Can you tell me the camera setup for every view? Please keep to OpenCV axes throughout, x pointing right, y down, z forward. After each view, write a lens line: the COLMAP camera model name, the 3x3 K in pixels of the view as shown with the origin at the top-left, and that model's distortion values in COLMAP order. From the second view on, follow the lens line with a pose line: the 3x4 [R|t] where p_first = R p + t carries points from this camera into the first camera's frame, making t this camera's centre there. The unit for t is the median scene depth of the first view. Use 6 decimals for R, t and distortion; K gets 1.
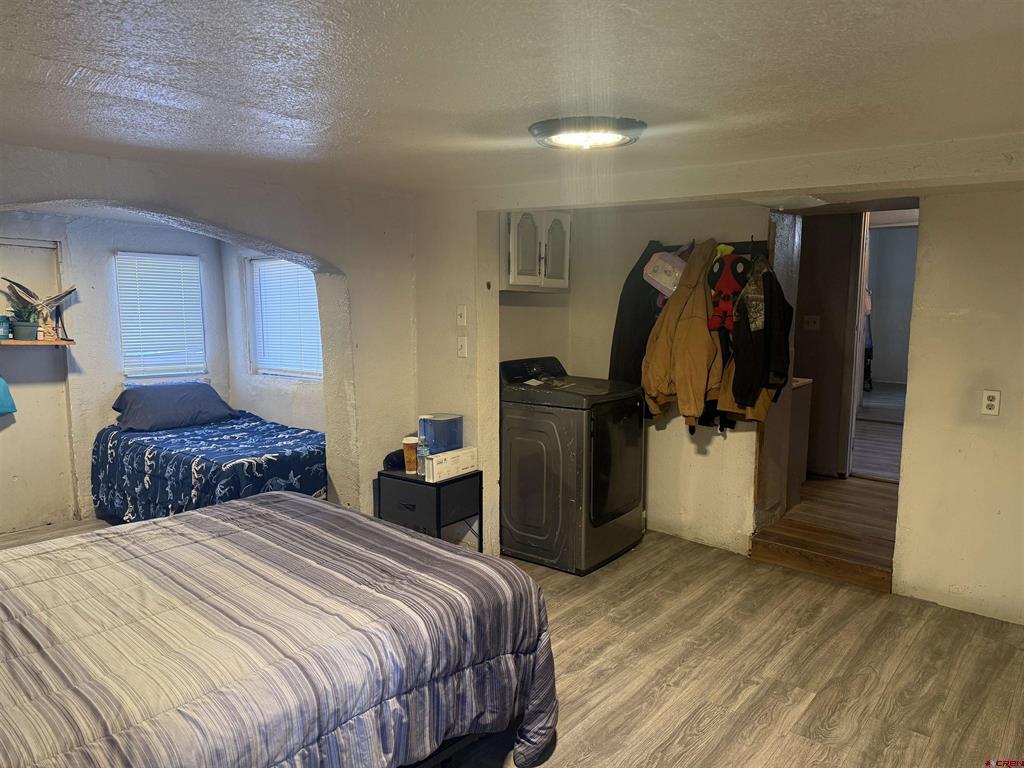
lens RADIAL K [[723.2, 0, 512.0], [0, 723.2, 384.0], [0, 0, 1]] dist [0.035048, -0.047605]
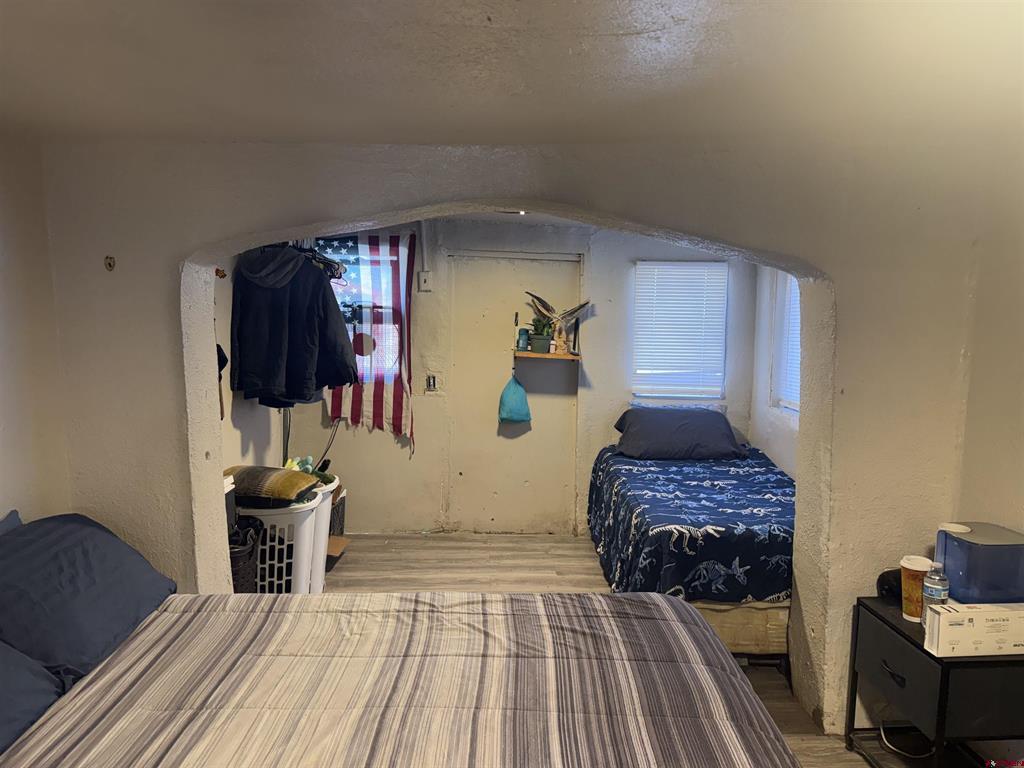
lens RADIAL K [[707.4, 0, 512.0], [0, 707.4, 384.0], [0, 0, 1]] dist [0.088269, -0.125753]
pose [[0.652190, 0.086530, -0.753100, 0.067692], [-0.090628, 0.995239, 0.035867, -0.055368], [0.752618, 0.044859, 0.656927, 0.364562]]
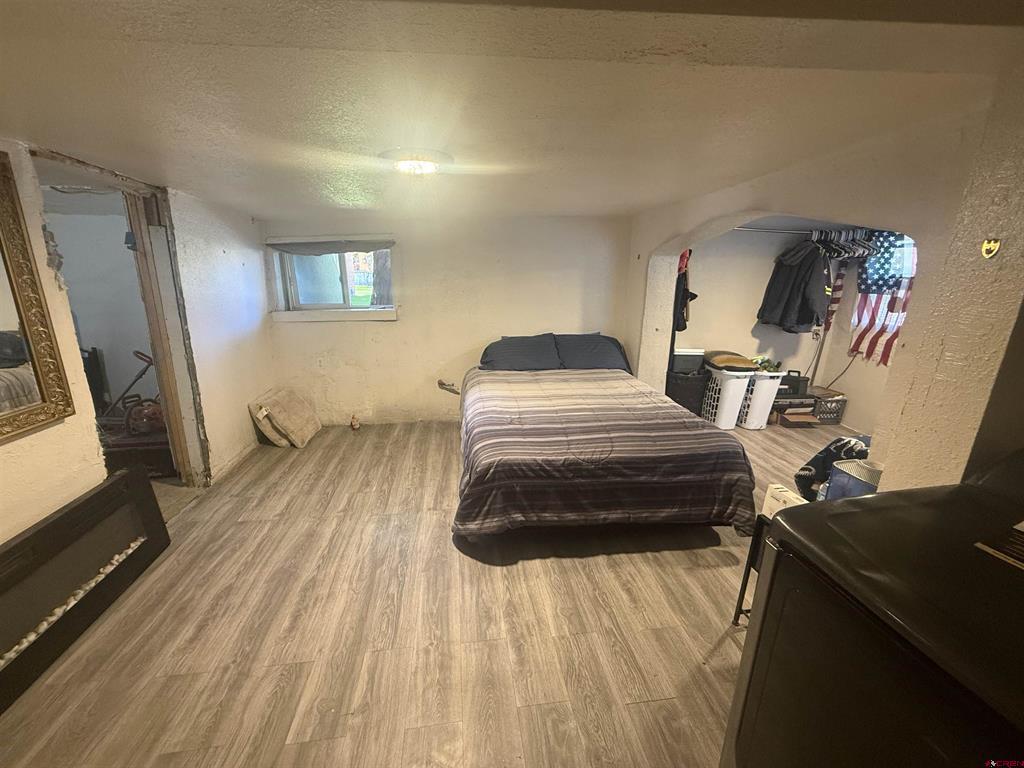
lens RADIAL K [[410.0, 0, 512.0], [0, 410.0, 384.0], [0, 0, 1]] dist [-0.006945, 0.000107]
pose [[-0.681397, 0.180563, -0.709292, 0.357001], [-0.101947, 0.936231, 0.336271, -0.114645], [0.724779, 0.301444, -0.619537, 0.974269]]
